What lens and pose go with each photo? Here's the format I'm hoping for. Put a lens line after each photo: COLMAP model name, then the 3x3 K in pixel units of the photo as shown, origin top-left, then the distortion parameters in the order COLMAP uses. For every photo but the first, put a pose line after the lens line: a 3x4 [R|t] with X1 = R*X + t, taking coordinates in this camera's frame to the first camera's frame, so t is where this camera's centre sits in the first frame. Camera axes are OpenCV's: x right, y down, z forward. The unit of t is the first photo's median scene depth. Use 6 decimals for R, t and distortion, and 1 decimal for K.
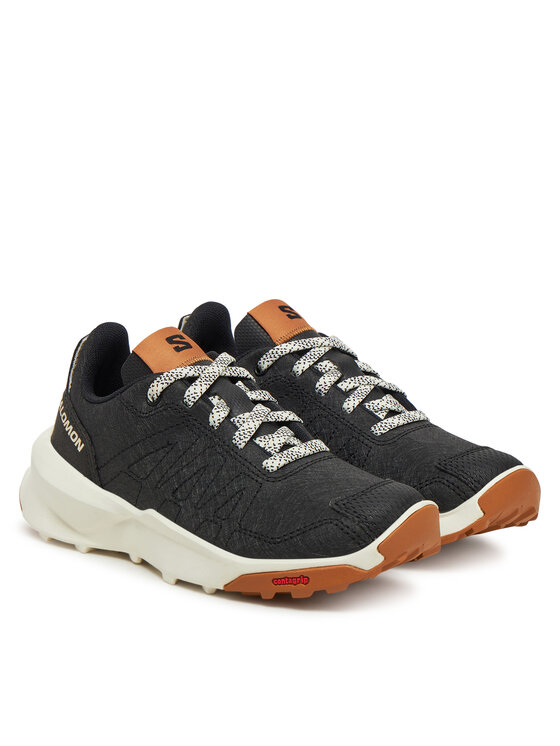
lens RADIAL K [[2201.6, 0, 280.3], [0, 2201.6, 373.0], [0, 0, 1]] dist [-0.462434, 0.000000]
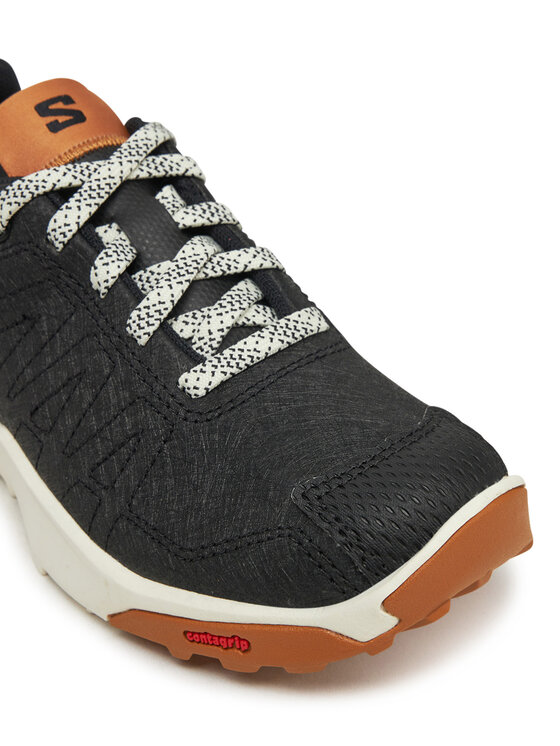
lens RADIAL K [[1744.1, 0, 279.9], [0, 1744.1, 373.4], [0, 0, 1]] dist [-0.170407, 0.000000]
pose [[0.990139, 0.010230, -0.139713, 0.069525], [0.025474, 0.967553, 0.251379, -0.059235], [0.137752, -0.252460, 0.957752, 0.607673]]
